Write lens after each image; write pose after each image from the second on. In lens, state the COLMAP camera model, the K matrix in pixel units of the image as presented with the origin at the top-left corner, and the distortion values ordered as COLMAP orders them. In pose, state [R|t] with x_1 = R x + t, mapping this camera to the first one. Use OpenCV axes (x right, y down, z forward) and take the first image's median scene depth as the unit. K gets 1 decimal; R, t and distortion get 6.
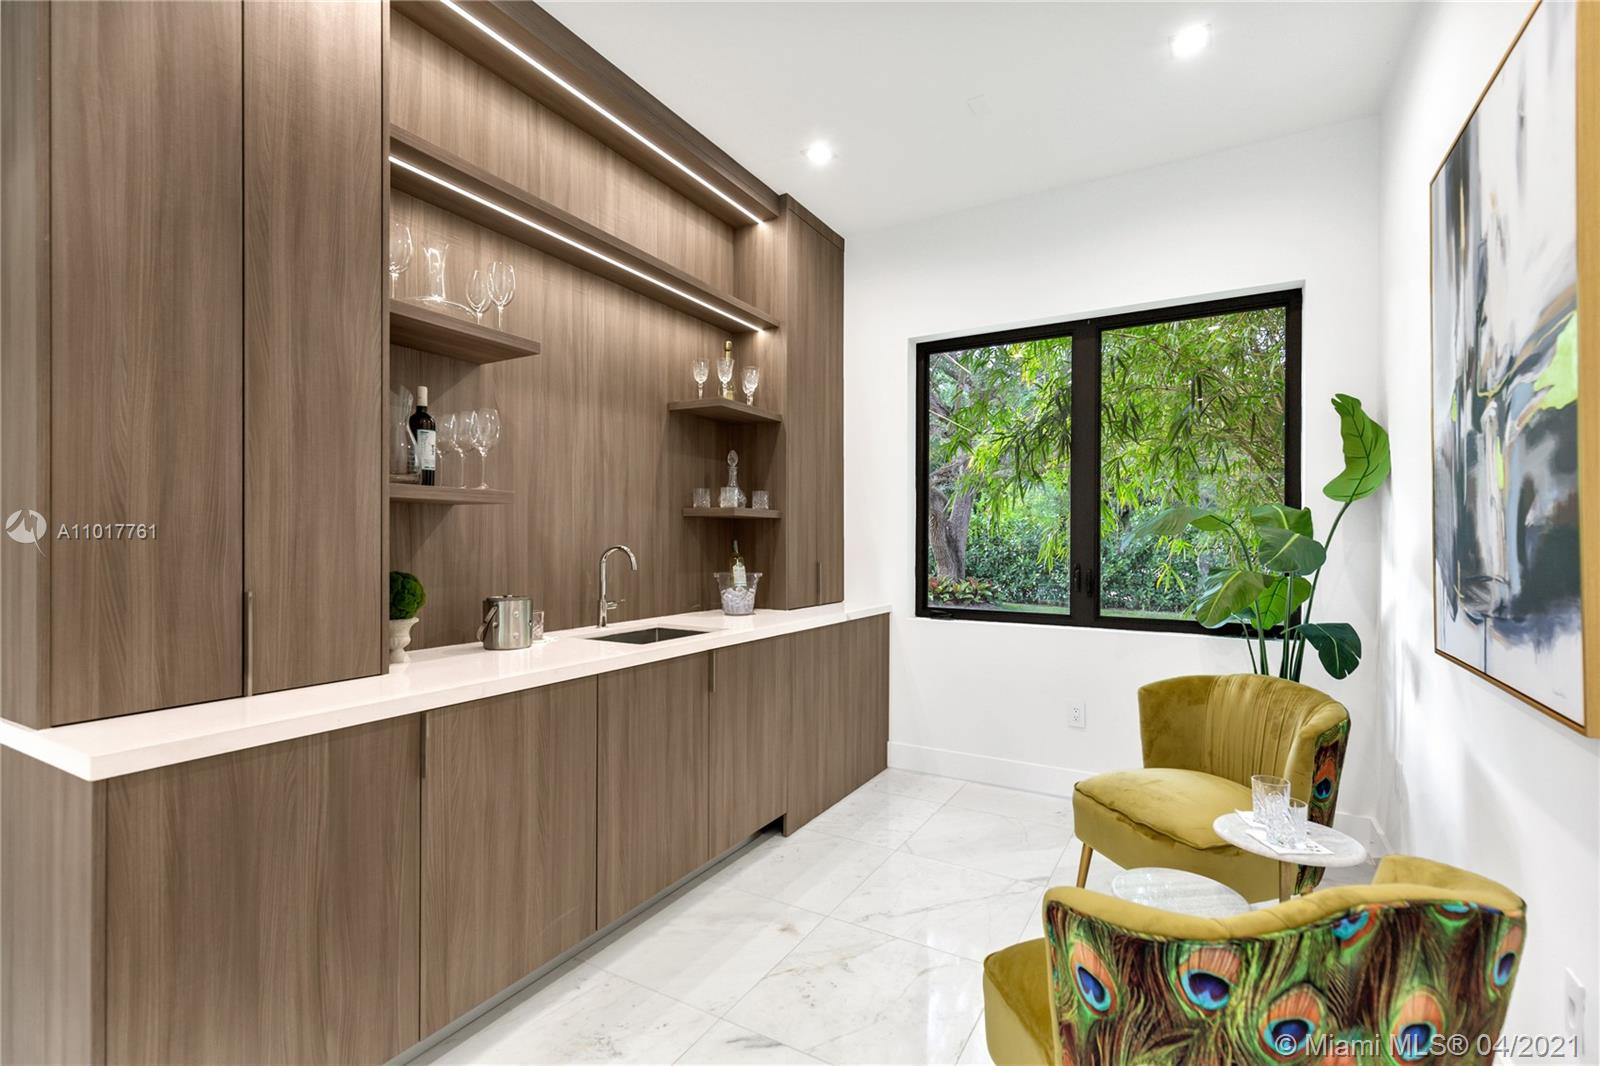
lens RADIAL K [[742.3, 0, 803.0], [0, 742.3, 543.6], [0, 0, 1]] dist [0.020452, -0.000193]
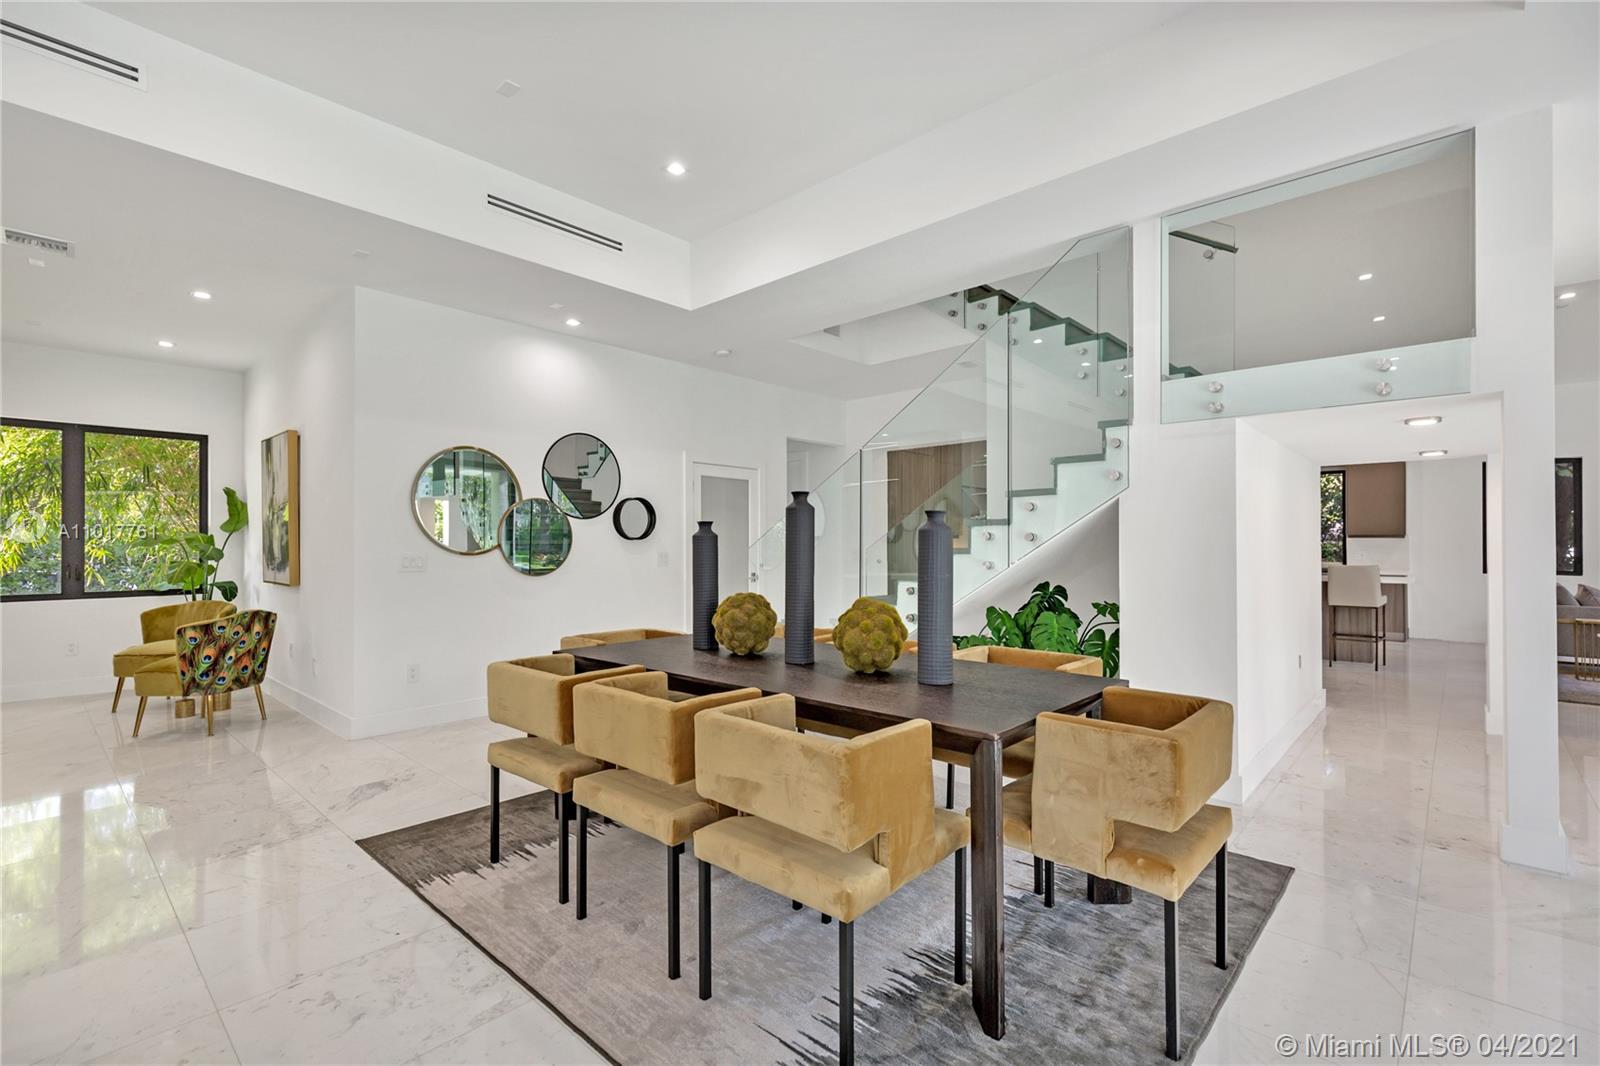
lens RADIAL K [[721.7, 0, 801.6], [0, 721.7, 540.3], [0, 0, 1]] dist [0.017733, 0.000233]
pose [[0.242801, 0.007644, 0.970046, -1.230552], [0.008702, 0.999912, -0.010057, 0.009190], [-0.970037, 0.010883, 0.242713, -1.505592]]
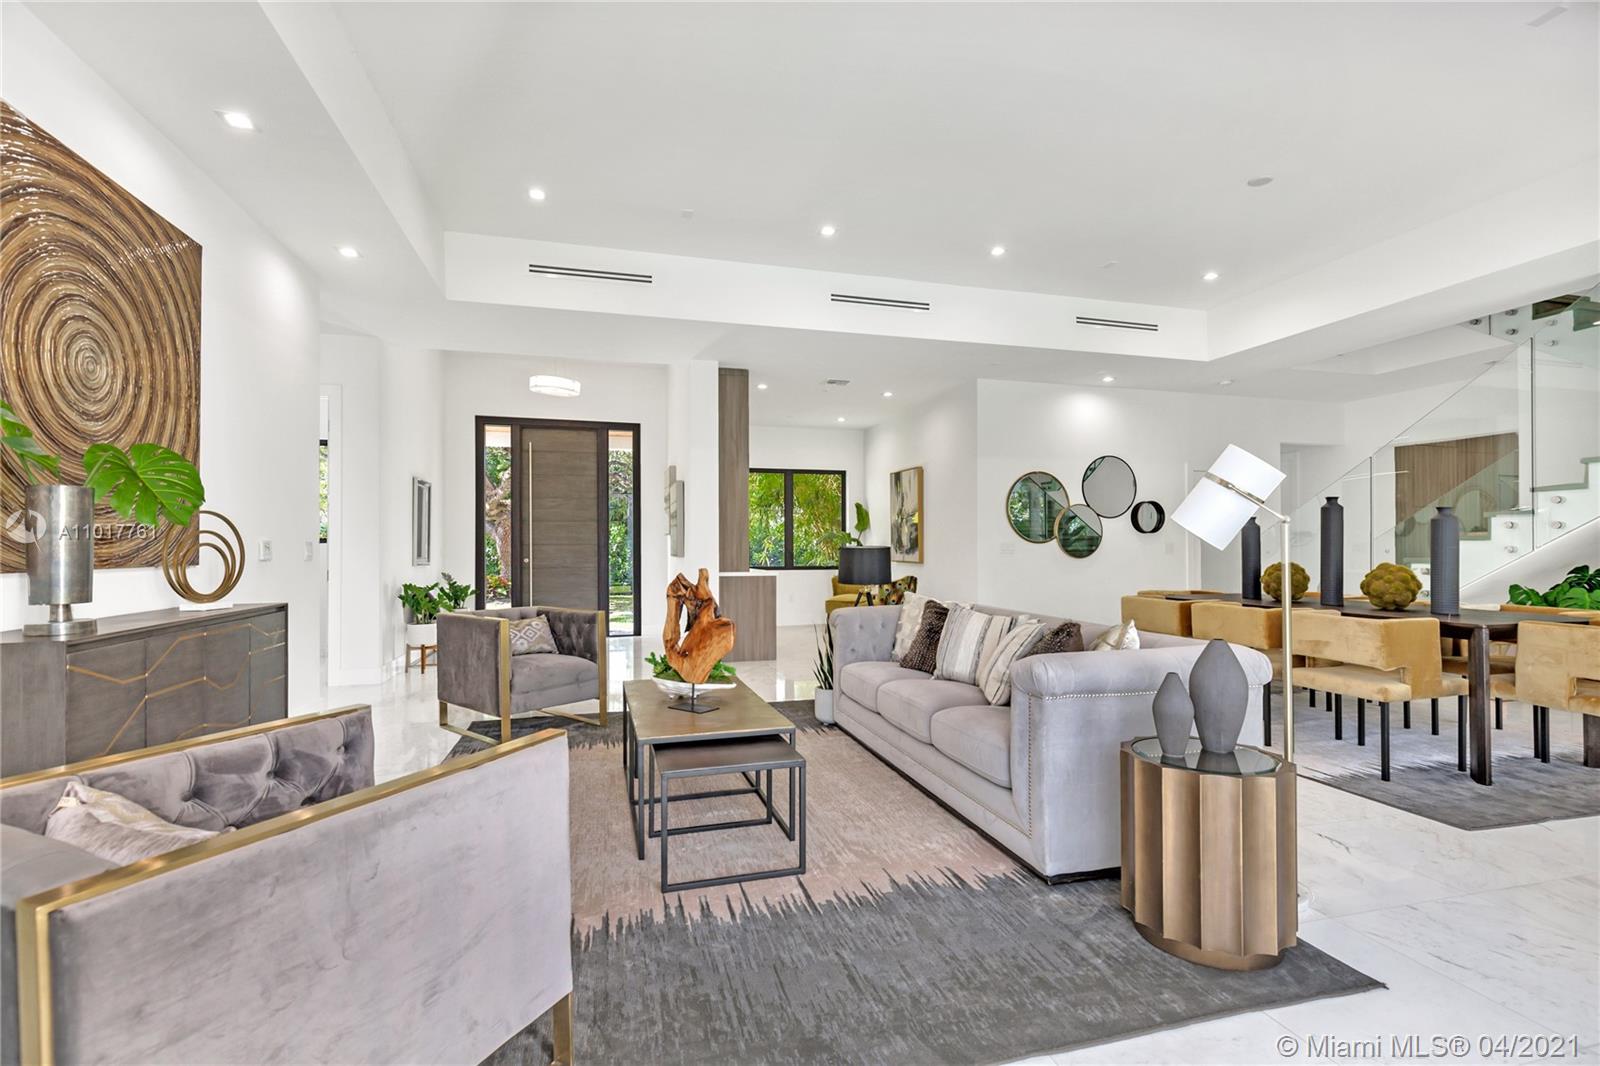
lens RADIAL K [[718.7, 0, 790.6], [0, 718.7, 540.5], [0, 0, 1]] dist [0.001789, 0.000562]
pose [[0.729908, 0.006709, 0.683513, -2.277260], [0.004367, 0.999886, -0.014478, 0.047691], [-0.683532, 0.013552, 0.729795, -1.607155]]
